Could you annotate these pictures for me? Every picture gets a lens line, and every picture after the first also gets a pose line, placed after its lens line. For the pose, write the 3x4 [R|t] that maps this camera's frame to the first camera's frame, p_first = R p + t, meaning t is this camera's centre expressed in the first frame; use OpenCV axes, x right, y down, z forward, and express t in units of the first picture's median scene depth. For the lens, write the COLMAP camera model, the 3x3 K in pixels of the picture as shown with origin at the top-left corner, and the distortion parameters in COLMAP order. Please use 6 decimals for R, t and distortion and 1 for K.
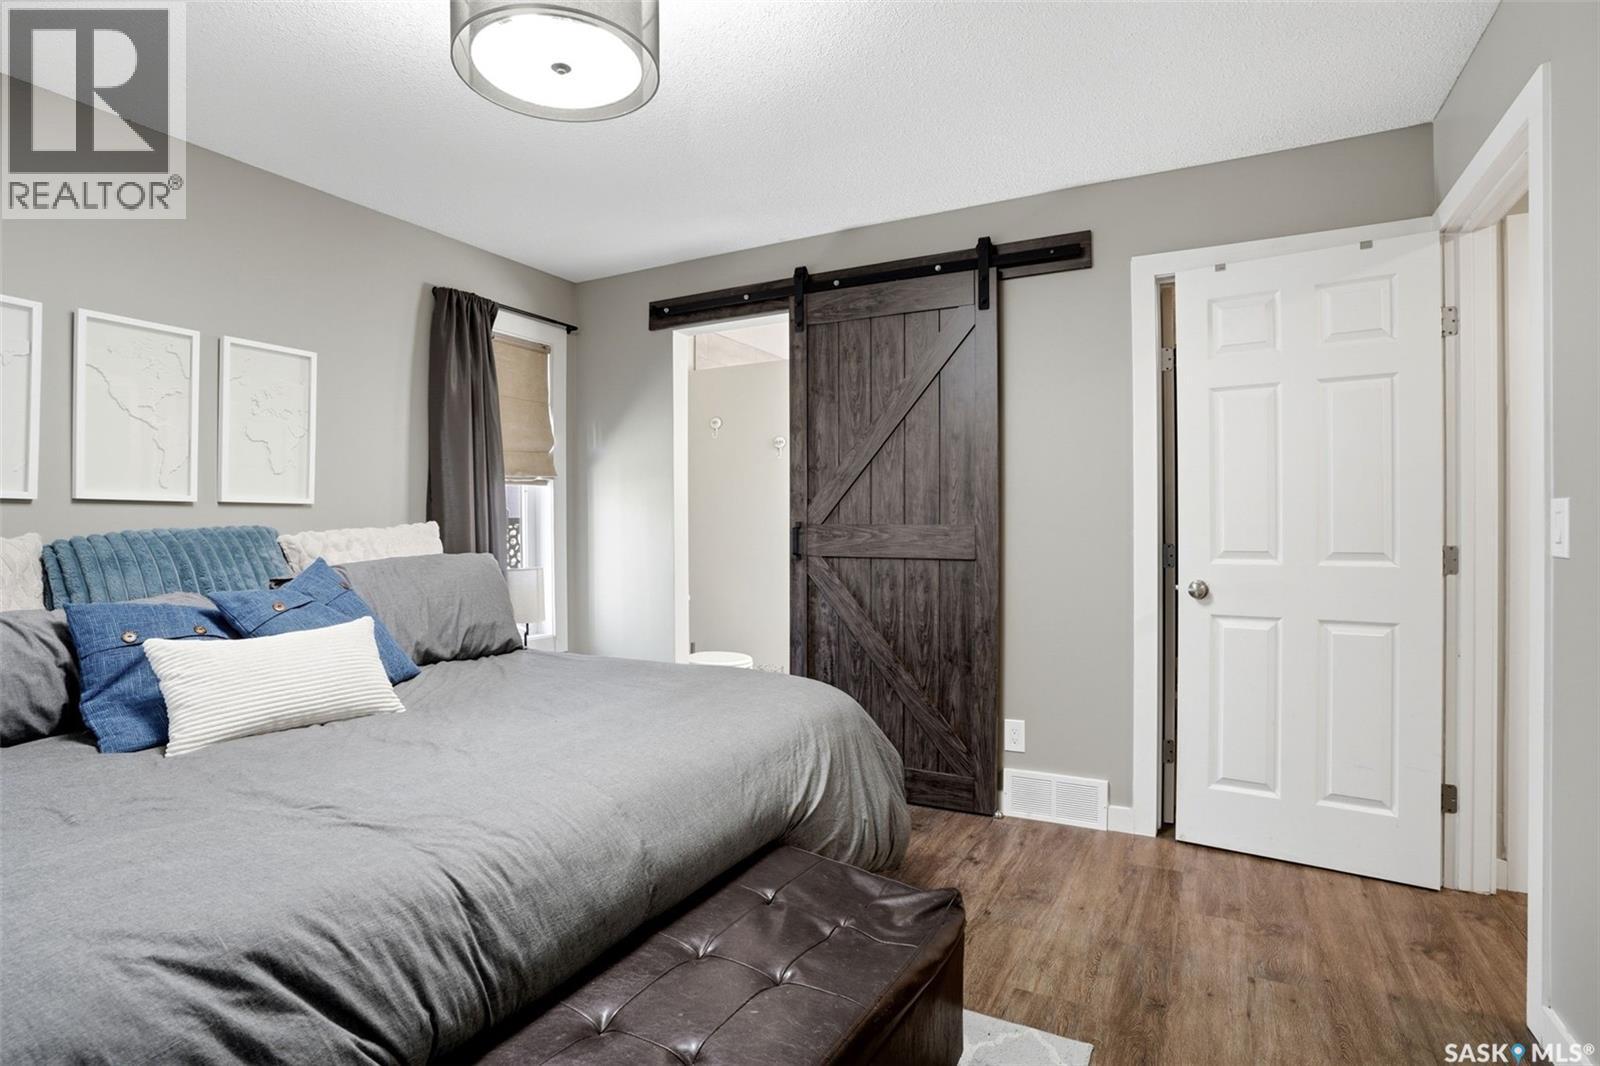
lens RADIAL K [[811.5, 0, 794.1], [0, 811.5, 527.6], [0, 0, 1]] dist [-0.069978, 0.028227]
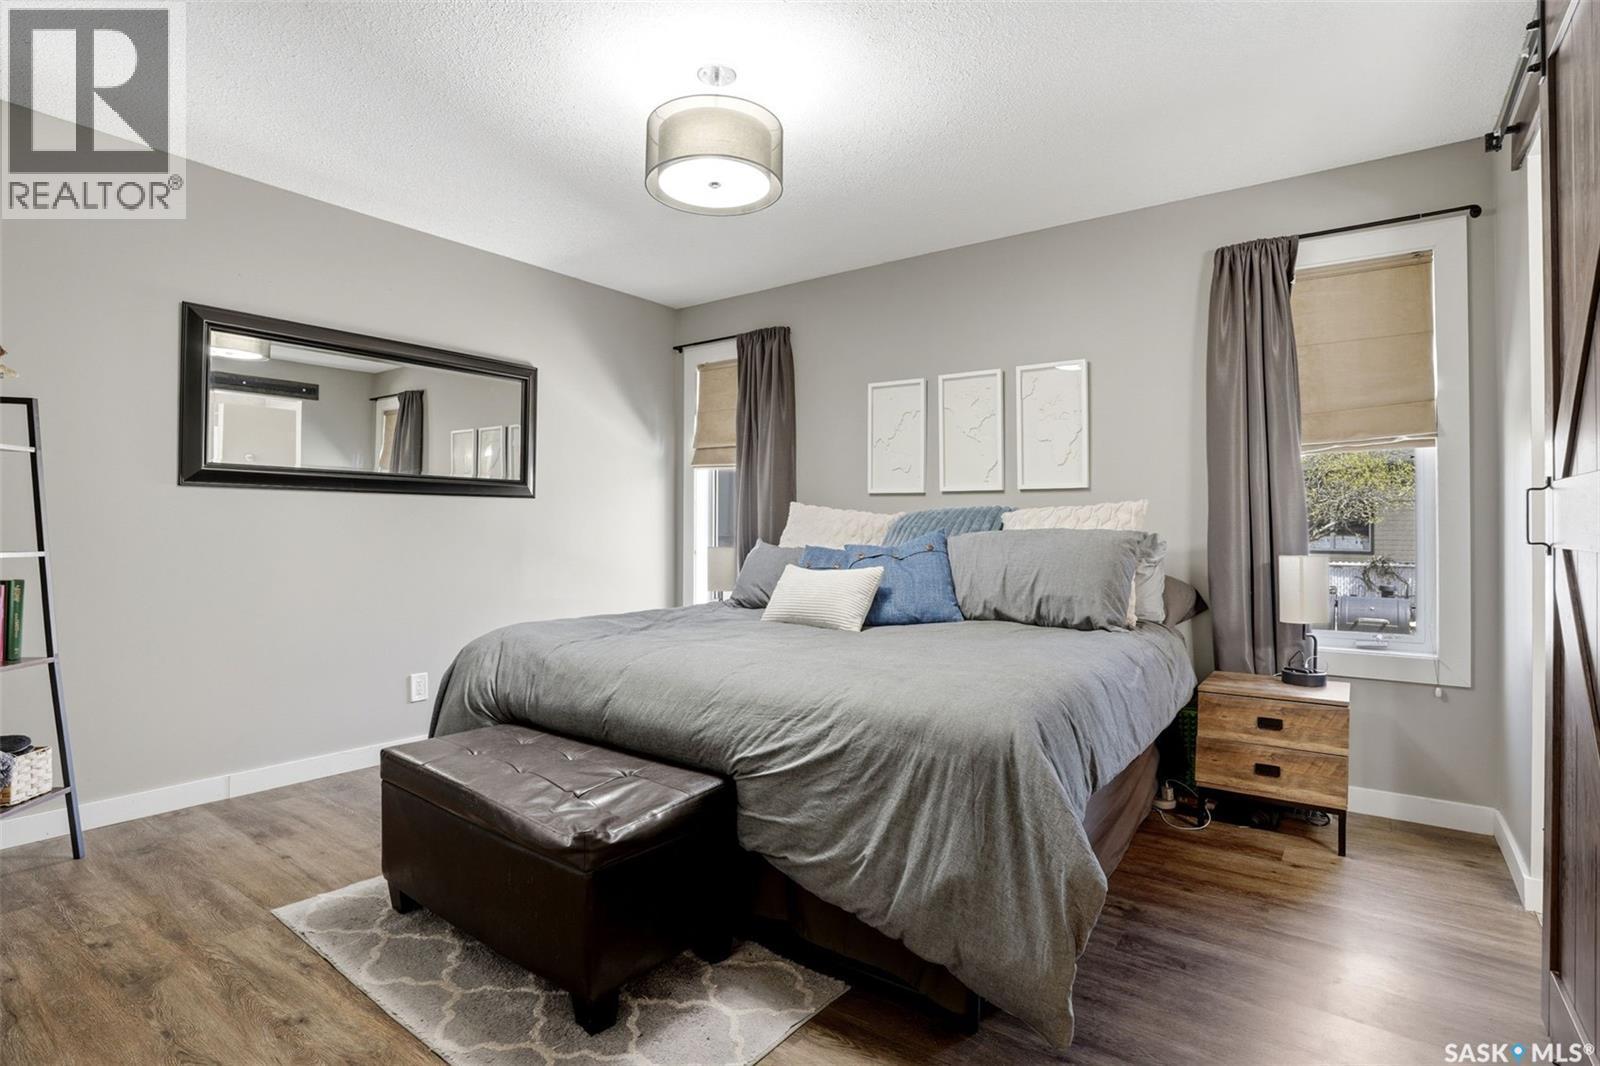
lens RADIAL K [[811.5, 0, 793.8], [0, 811.5, 527.4], [0, 0, 1]] dist [-0.069978, 0.028227]
pose [[-0.144837, 0.004566, -0.989445, 0.683359], [-0.004975, 0.999973, 0.005343, 0.027376], [0.989443, 0.005697, -0.144810, 0.805076]]
